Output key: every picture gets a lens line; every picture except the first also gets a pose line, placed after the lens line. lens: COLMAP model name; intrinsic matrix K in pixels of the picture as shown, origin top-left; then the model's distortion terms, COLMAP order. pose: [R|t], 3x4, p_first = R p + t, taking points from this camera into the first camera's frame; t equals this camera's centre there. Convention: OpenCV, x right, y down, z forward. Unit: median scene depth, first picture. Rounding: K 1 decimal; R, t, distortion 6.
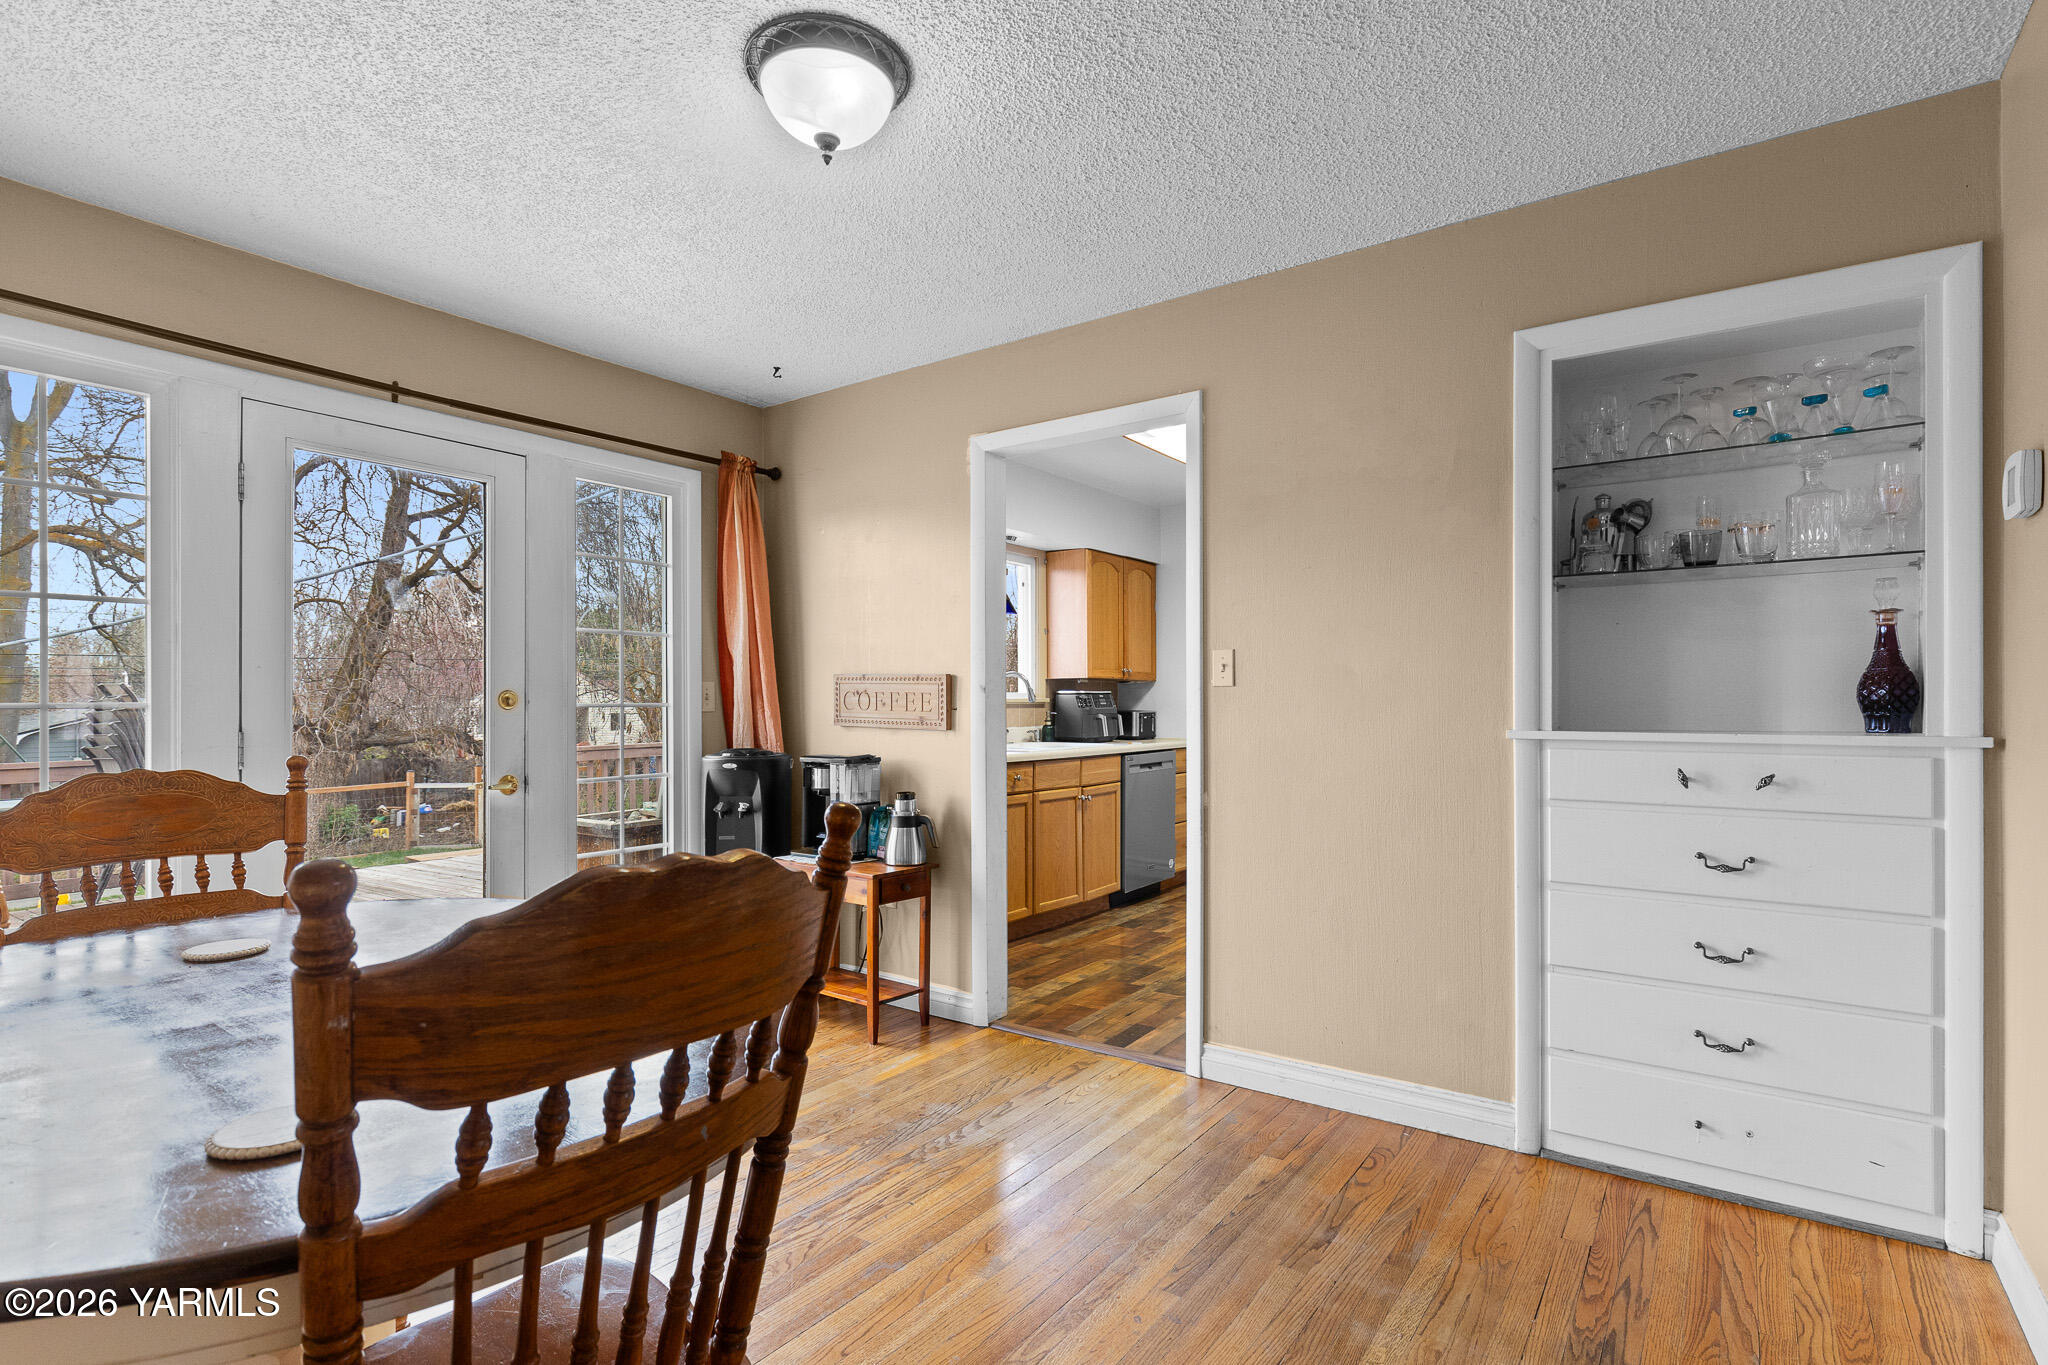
lens RADIAL K [[999.9, 0, 1029.6], [0, 999.9, 702.4], [0, 0, 1]] dist [0.000621, -0.000015]
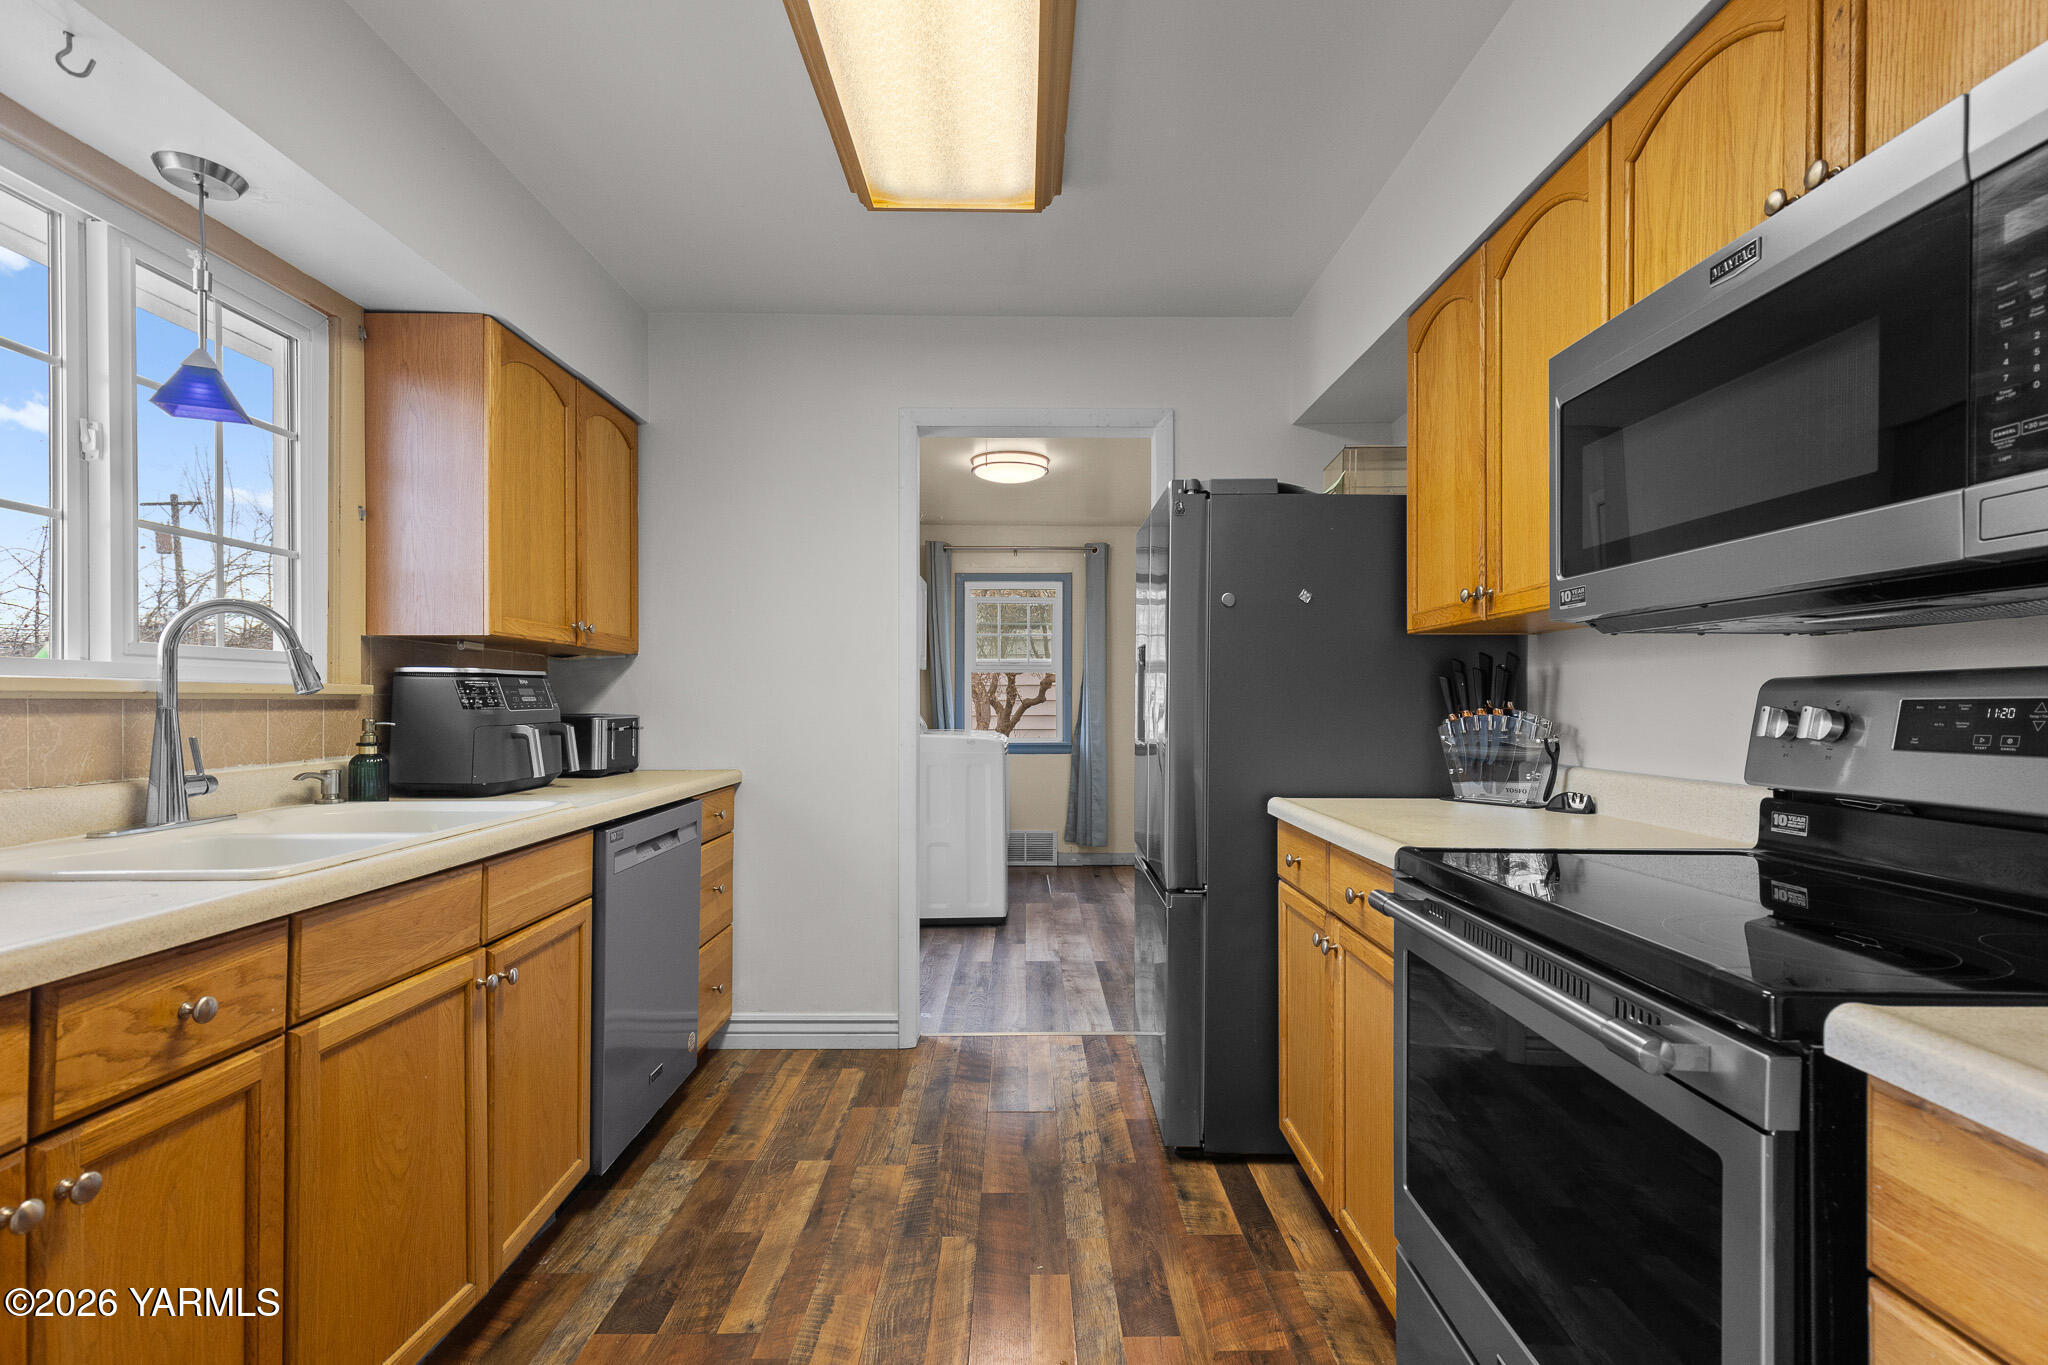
lens RADIAL K [[920.9, 0, 1028.5], [0, 920.9, 698.0], [0, 0, 1]] dist [0.003794, -0.000337]
pose [[0.807686, 0.004697, 0.589594, 0.022608], [-0.003372, 0.999989, -0.003348, 0.002137], [-0.589604, 0.000716, 0.807692, 0.897709]]
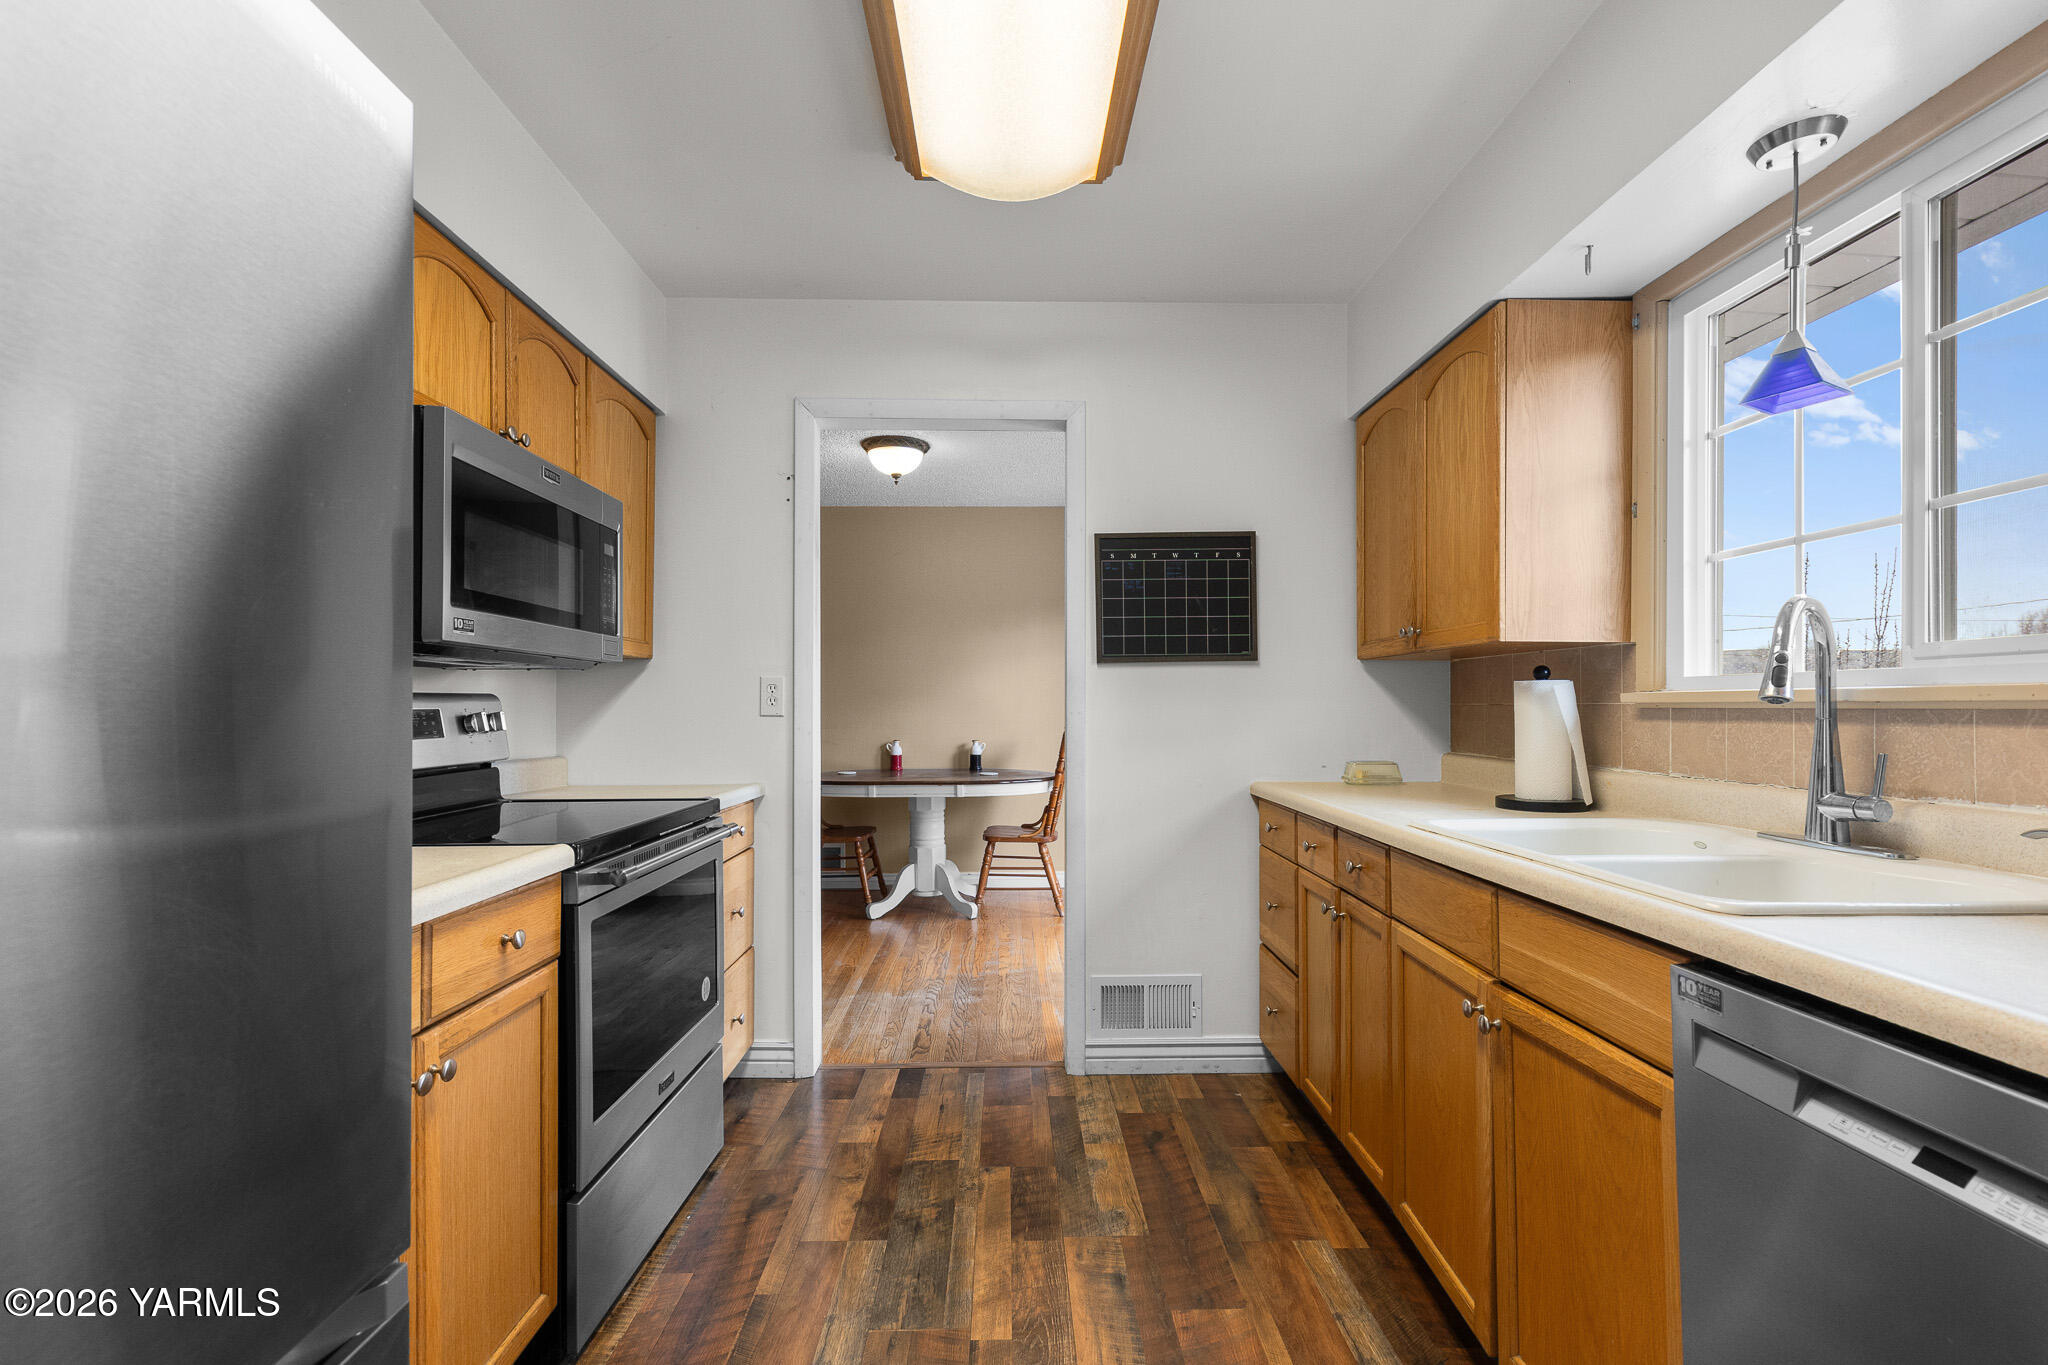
lens RADIAL K [[929.6, 0, 1023.3], [0, 929.6, 709.1], [0, 0, 1]] dist [0.008165, -0.000028]
pose [[-0.804699, 0.004892, -0.593662, 0.469662], [0.004144, 0.999988, 0.002623, 0.000039], [0.593668, -0.000350, -0.804710, 1.595407]]
